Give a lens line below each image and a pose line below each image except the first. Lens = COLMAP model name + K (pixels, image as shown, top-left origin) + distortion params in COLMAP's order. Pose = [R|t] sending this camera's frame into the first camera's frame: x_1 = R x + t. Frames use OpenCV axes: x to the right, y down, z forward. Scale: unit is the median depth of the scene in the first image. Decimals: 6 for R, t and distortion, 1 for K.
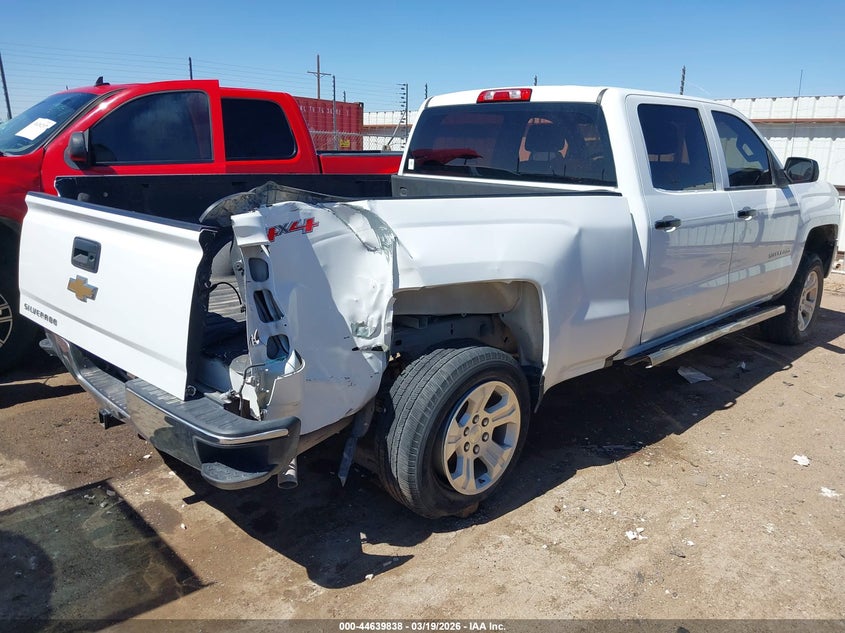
lens RADIAL K [[682.1, 0, 425.9], [0, 682.1, 317.7], [0, 0, 1]] dist [-0.002329, -0.003303]
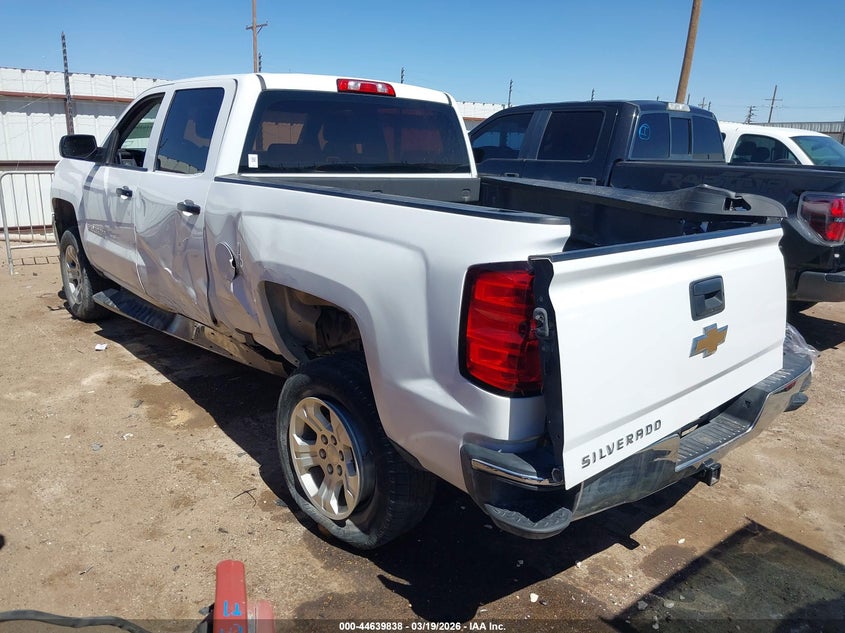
lens RADIAL K [[682.1, 0, 425.9], [0, 682.1, 317.7], [0, 0, 1]] dist [-0.002329, -0.003303]
pose [[0.046564, -0.265782, 0.962908, -0.940040], [0.212783, 0.944469, 0.250403, -0.247881], [-0.975989, 0.193231, 0.100532, 0.909847]]
